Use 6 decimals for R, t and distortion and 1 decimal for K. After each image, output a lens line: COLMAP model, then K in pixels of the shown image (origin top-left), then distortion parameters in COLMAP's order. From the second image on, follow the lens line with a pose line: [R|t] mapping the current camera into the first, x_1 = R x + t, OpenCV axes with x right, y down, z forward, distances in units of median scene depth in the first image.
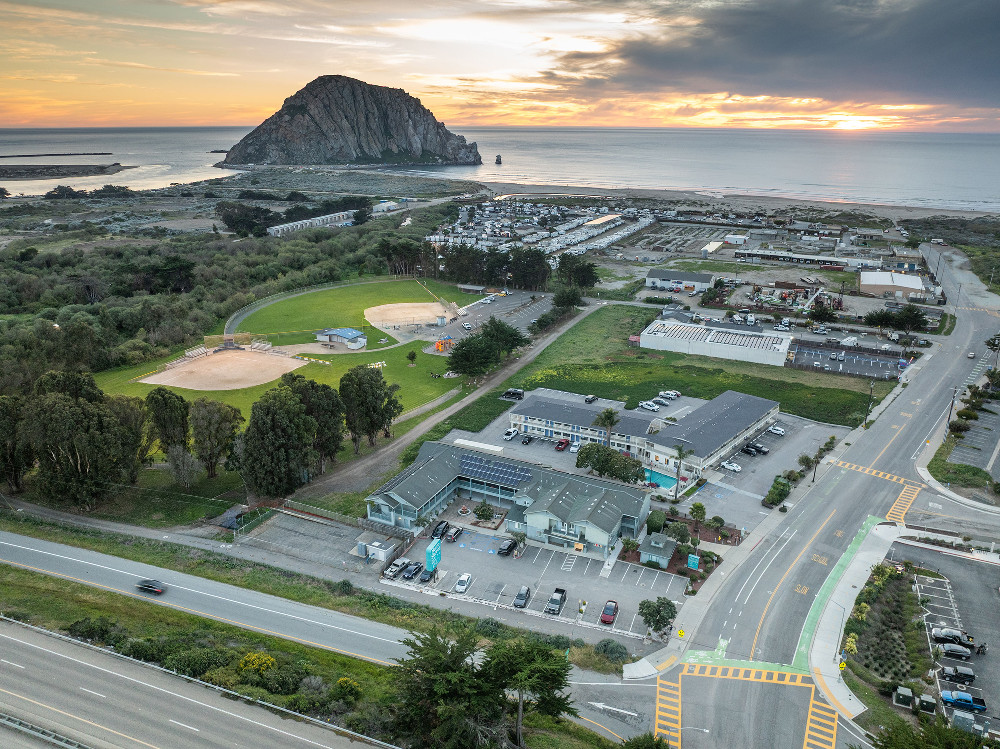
lens RADIAL K [[711.7, 0, 500.0], [0, 711.7, 374.5], [0, 0, 1]] dist [-0.037573, -0.004273]
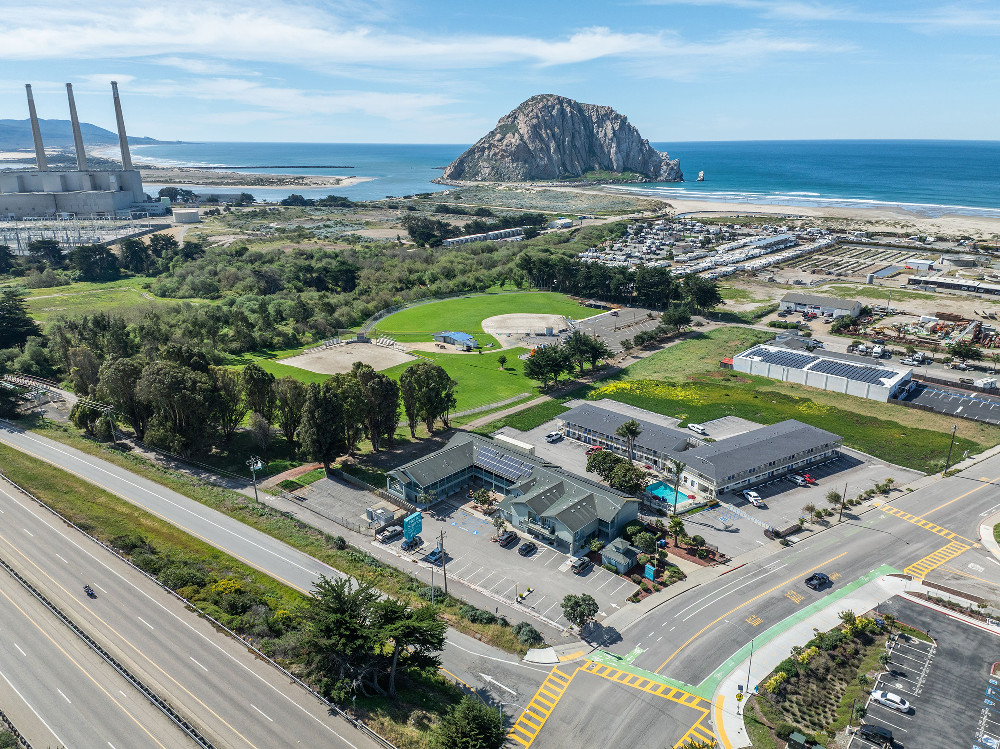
lens RADIAL K [[675.5, 0, 500.0], [0, 675.5, 374.5], [0, 0, 1]] dist [0.195915, -0.239354]
pose [[0.957108, 0.085570, -0.276806, 0.143577], [-0.089499, 0.995986, -0.001566, -0.001061], [0.275561, 0.026273, 0.960924, -0.017572]]
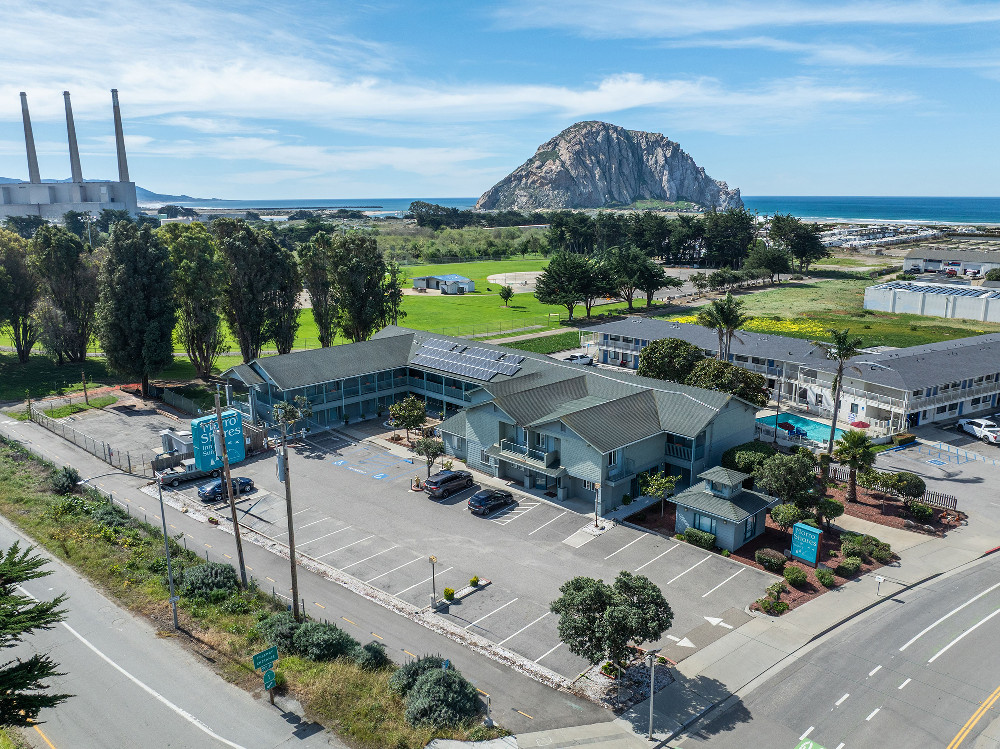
lens RADIAL K [[755.5, 0, 500.0], [0, 755.5, 374.5], [0, 0, 1]] dist [-0.042534, 0.000868]
pose [[0.939630, 0.067152, -0.335539, 0.111675], [-0.100311, 0.991532, -0.082469, 0.101146], [0.327160, 0.111148, 0.938410, 0.249785]]
